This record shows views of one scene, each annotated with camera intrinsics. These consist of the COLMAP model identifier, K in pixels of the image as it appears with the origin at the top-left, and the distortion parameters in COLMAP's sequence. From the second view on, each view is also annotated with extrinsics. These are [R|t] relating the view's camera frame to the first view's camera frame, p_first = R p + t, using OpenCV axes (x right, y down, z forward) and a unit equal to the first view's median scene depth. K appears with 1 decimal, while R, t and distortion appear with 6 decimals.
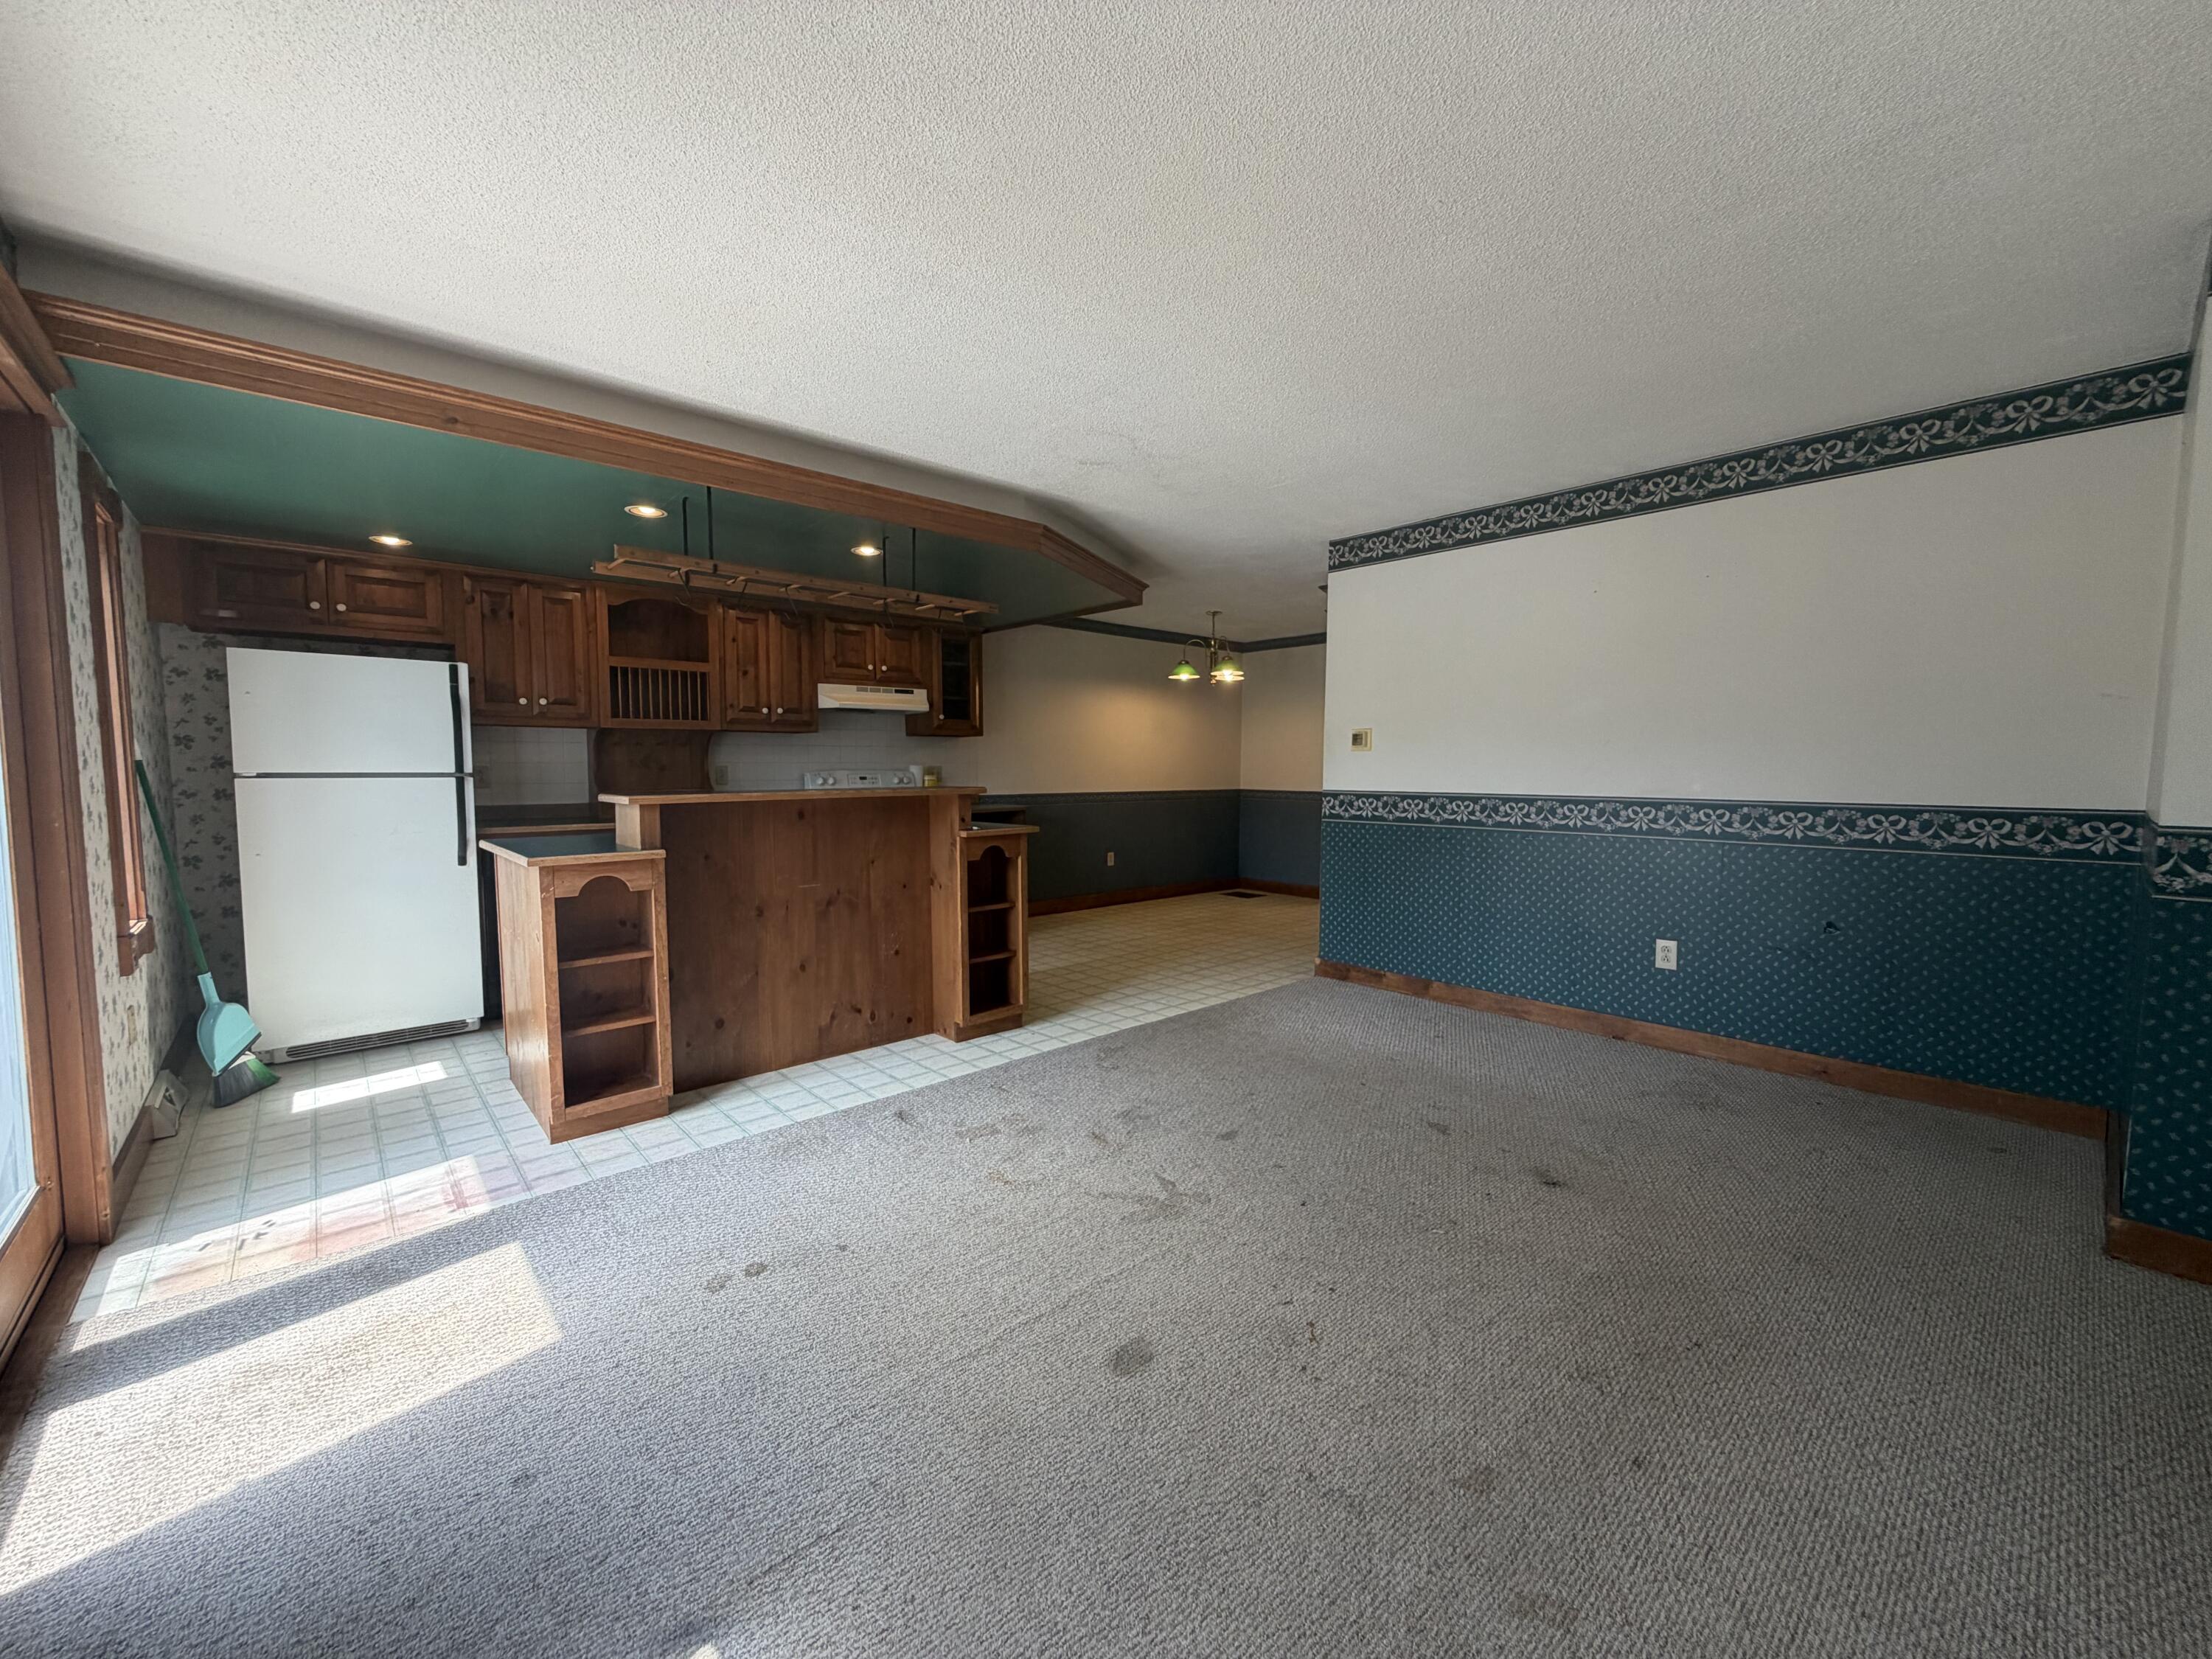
lens RADIAL K [[881.1, 0, 1099.8], [0, 881.1, 828.8], [0, 0, 1]] dist [-0.000343, 0.000083]
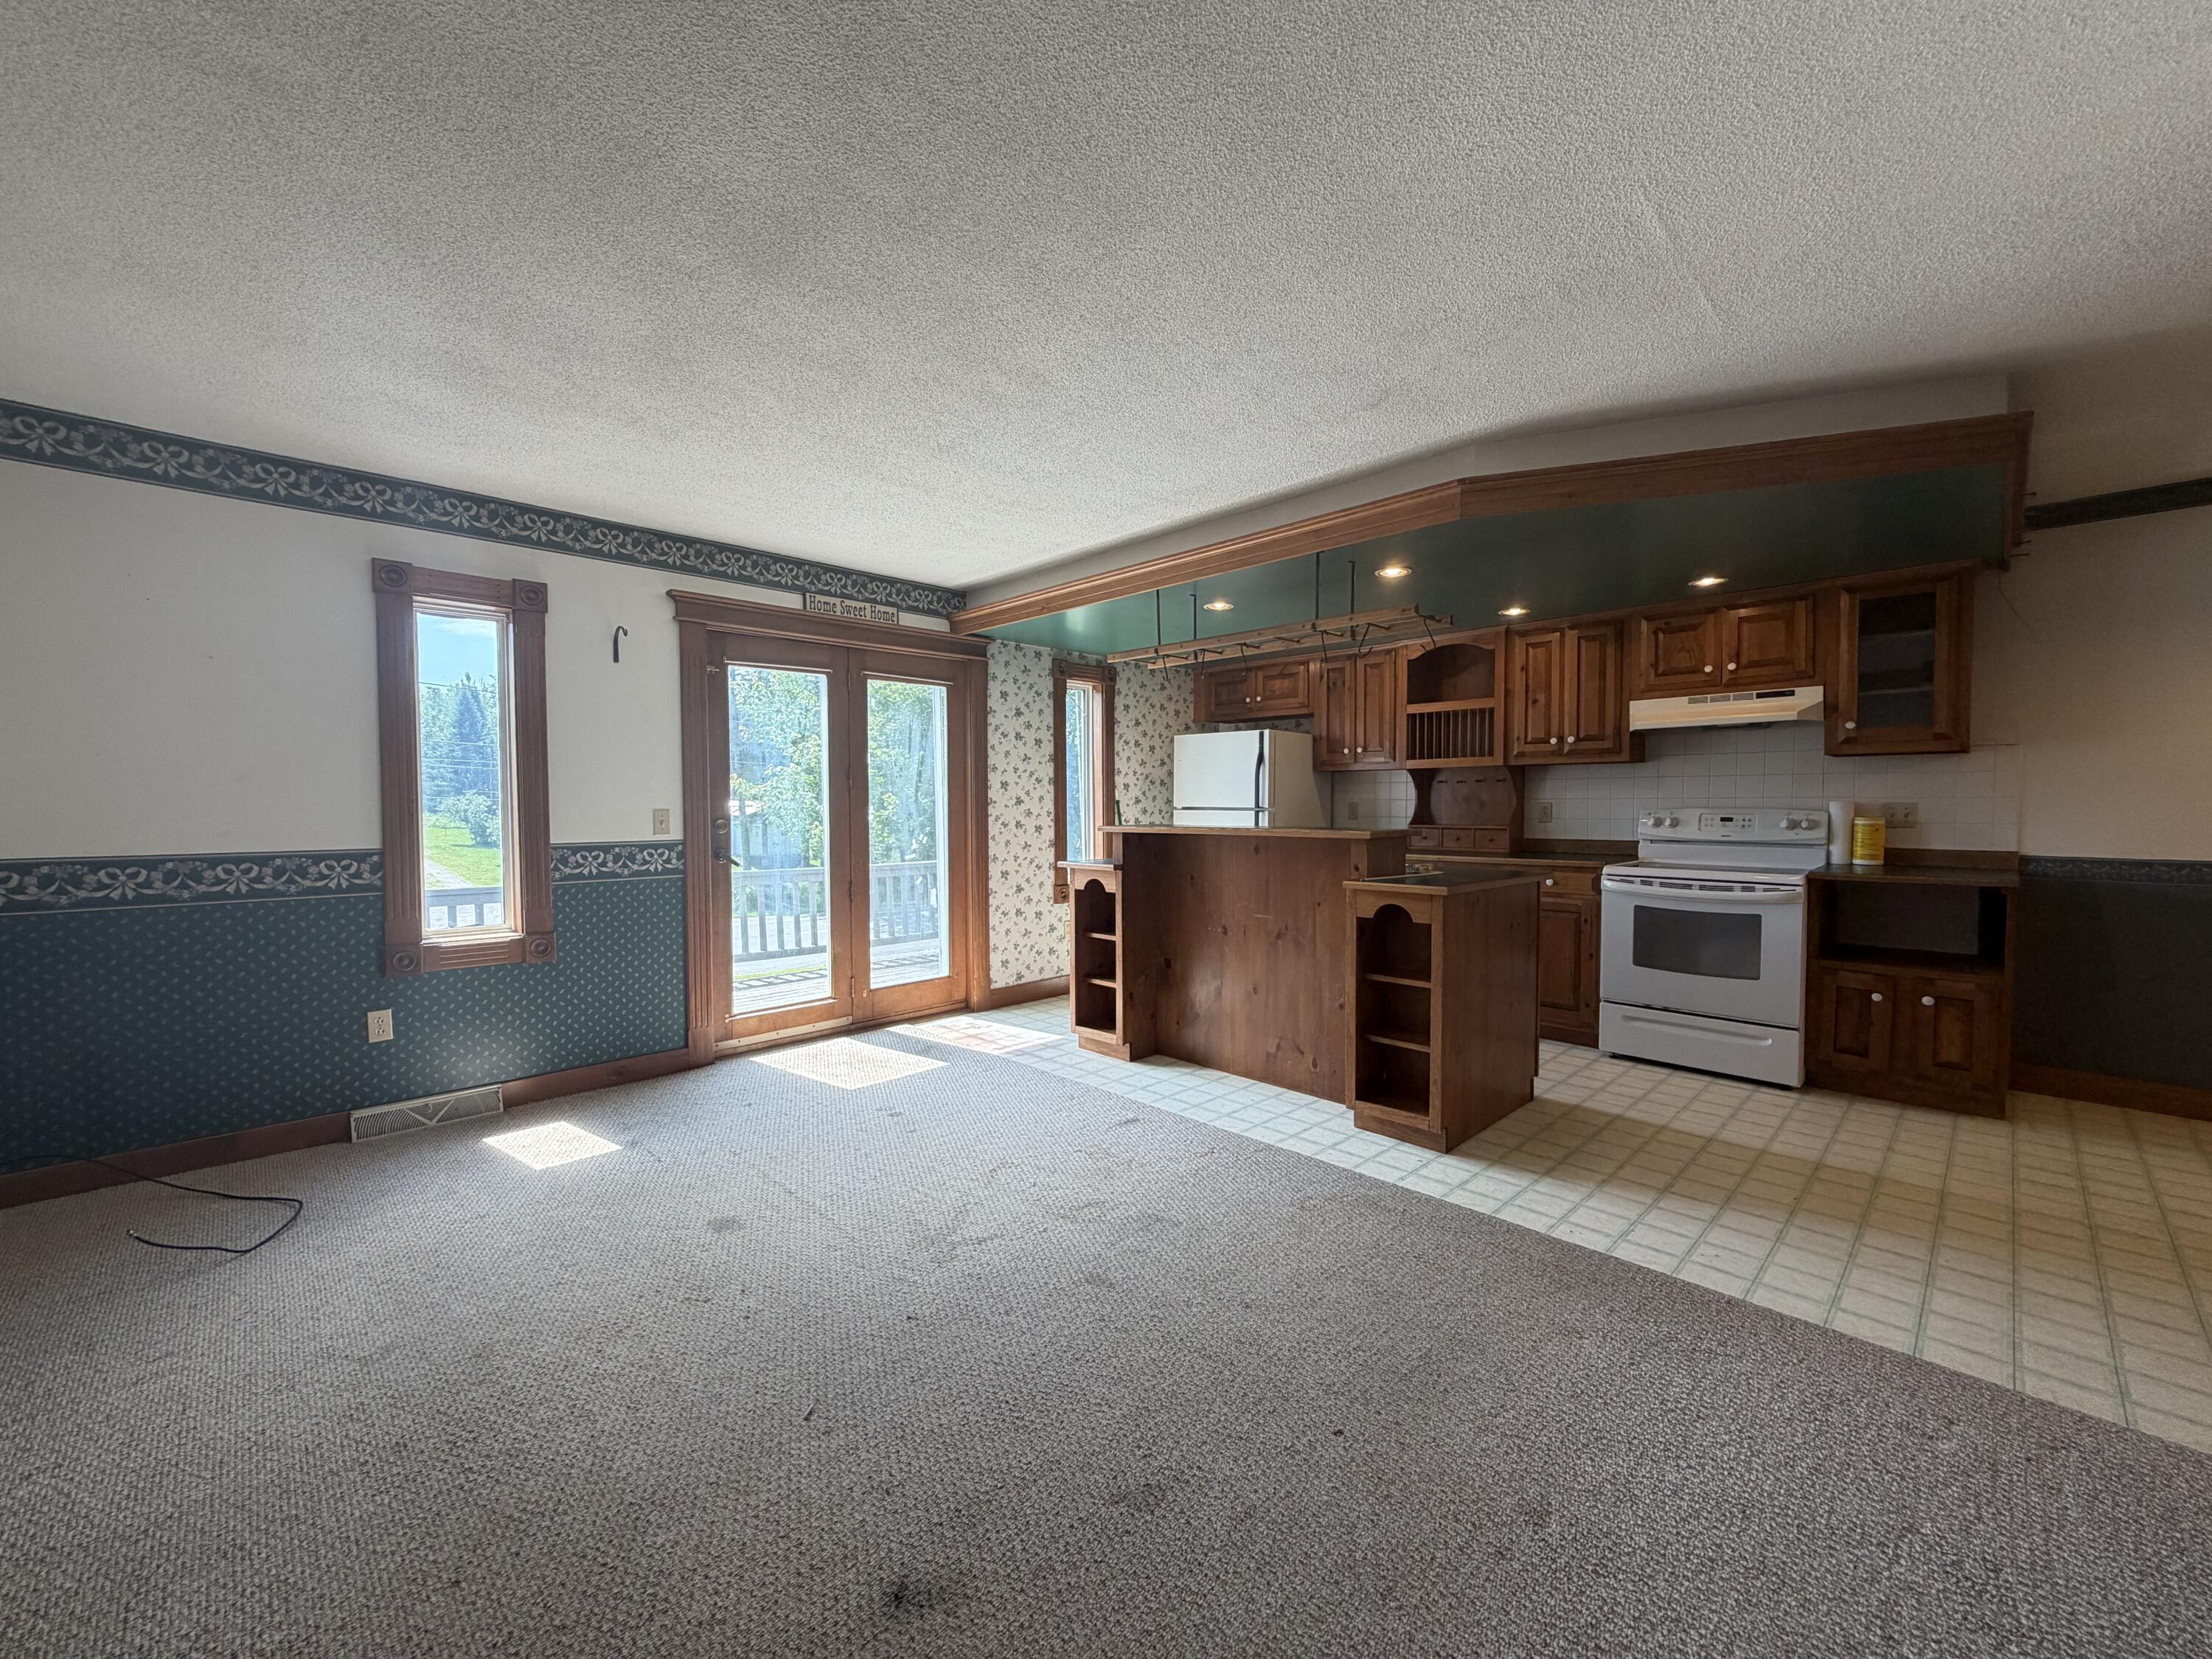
lens RADIAL K [[881.1, 0, 1099.8], [0, 881.1, 828.8], [0, 0, 1]] dist [-0.000343, 0.000083]
pose [[0.039939, 0.033591, -0.998637, 0.648512], [-0.067851, 0.997219, 0.030830, -0.054389], [0.996896, 0.066528, 0.042108, 0.667240]]
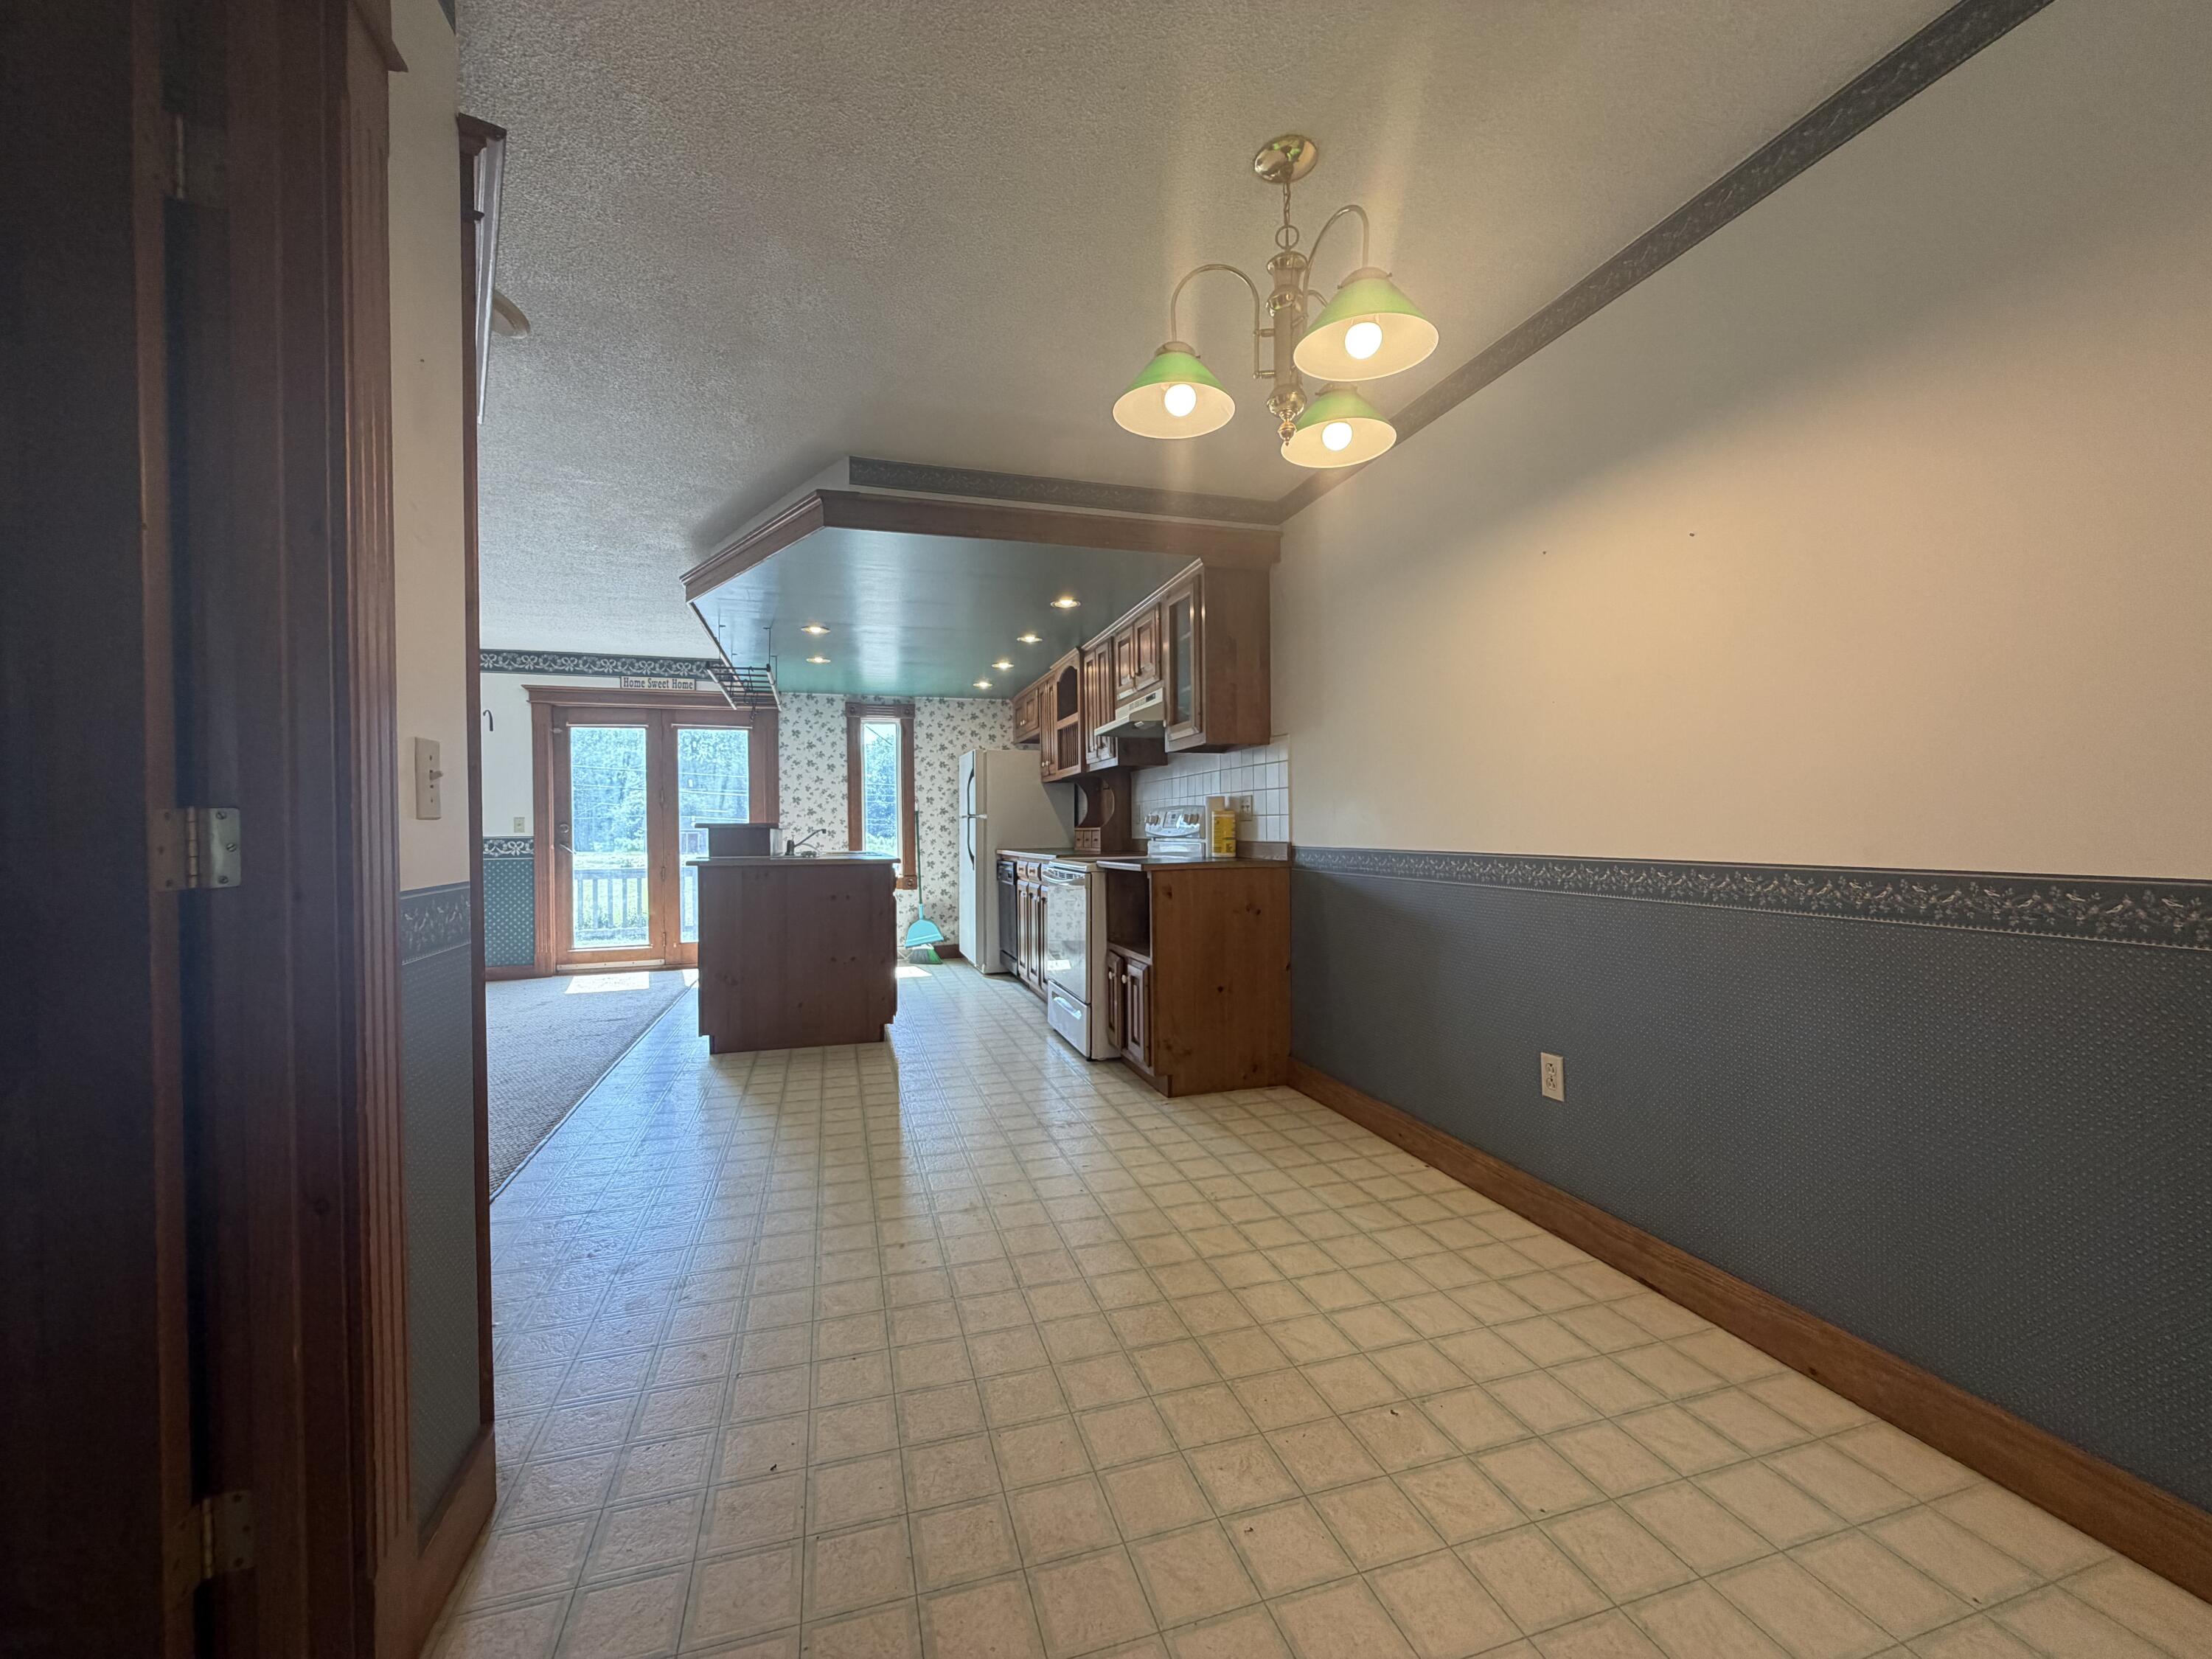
lens RADIAL K [[881.1, 0, 1099.8], [0, 881.1, 828.8], [0, 0, 1]] dist [-0.000343, 0.000083]
pose [[-0.419605, 0.005855, -0.907688, 0.672283], [-0.053067, 0.998111, 0.030969, -0.098605], [0.906154, 0.061163, -0.418502, 1.865482]]
